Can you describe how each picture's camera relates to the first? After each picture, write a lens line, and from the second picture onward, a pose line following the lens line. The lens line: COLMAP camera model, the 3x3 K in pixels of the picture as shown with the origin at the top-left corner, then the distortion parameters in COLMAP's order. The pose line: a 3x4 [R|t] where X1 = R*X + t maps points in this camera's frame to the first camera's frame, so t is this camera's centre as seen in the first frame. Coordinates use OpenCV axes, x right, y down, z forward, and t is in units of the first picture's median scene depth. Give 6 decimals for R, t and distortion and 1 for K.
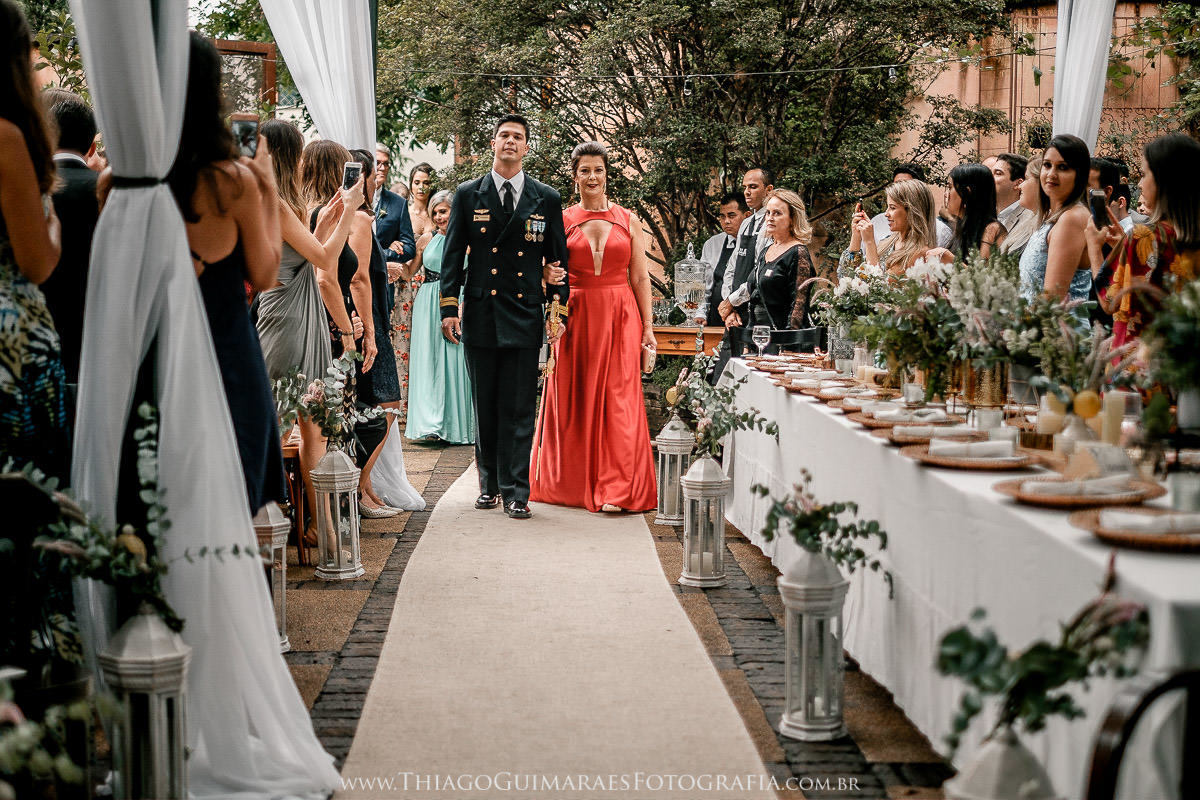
lens RADIAL K [[1820.7, 0, 600.0], [0, 1820.7, 400.0], [0, 0, 1]] dist [-0.046955, 0.050800]
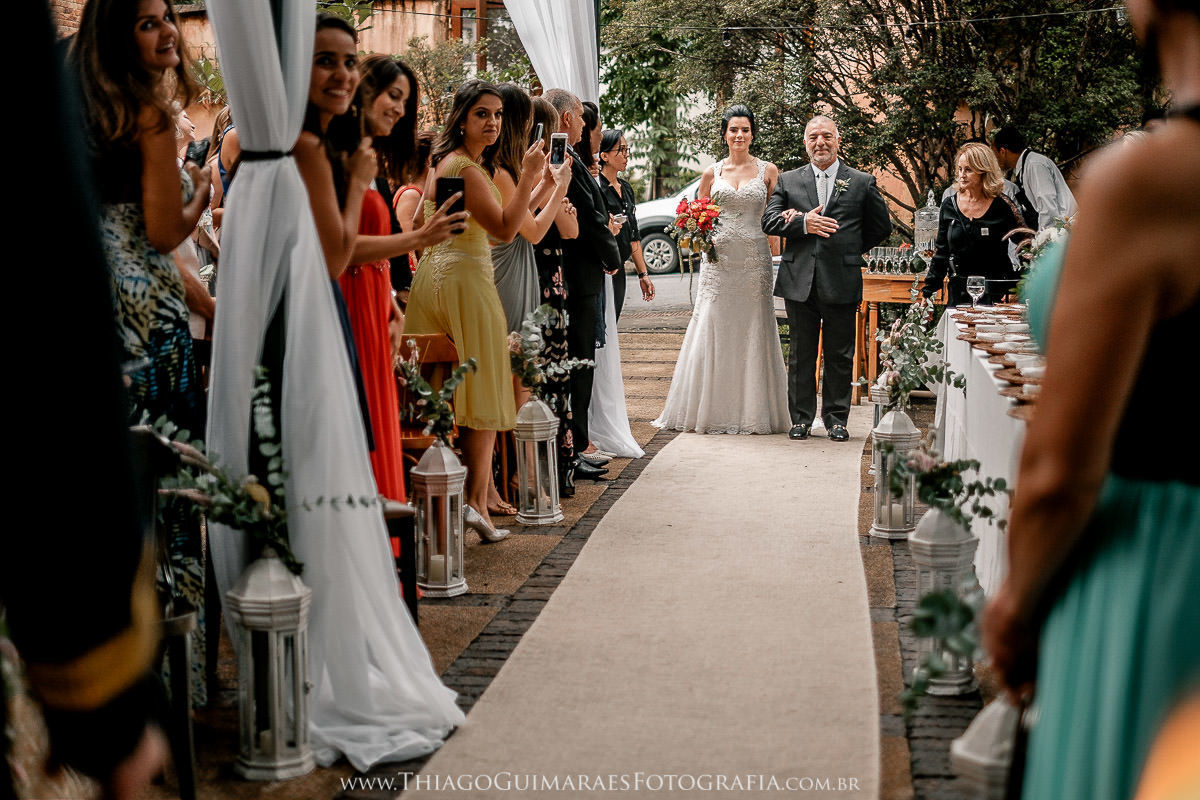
lens RADIAL K [[1820.7, 0, 600.0], [0, 1820.7, 400.0], [0, 0, 1]] dist [-0.046955, 0.050800]
pose [[0.985226, 0.006711, -0.171129, 0.099064], [-0.001259, 0.999489, 0.031949, -0.008316], [0.171256, -0.031261, 0.984730, -0.022375]]
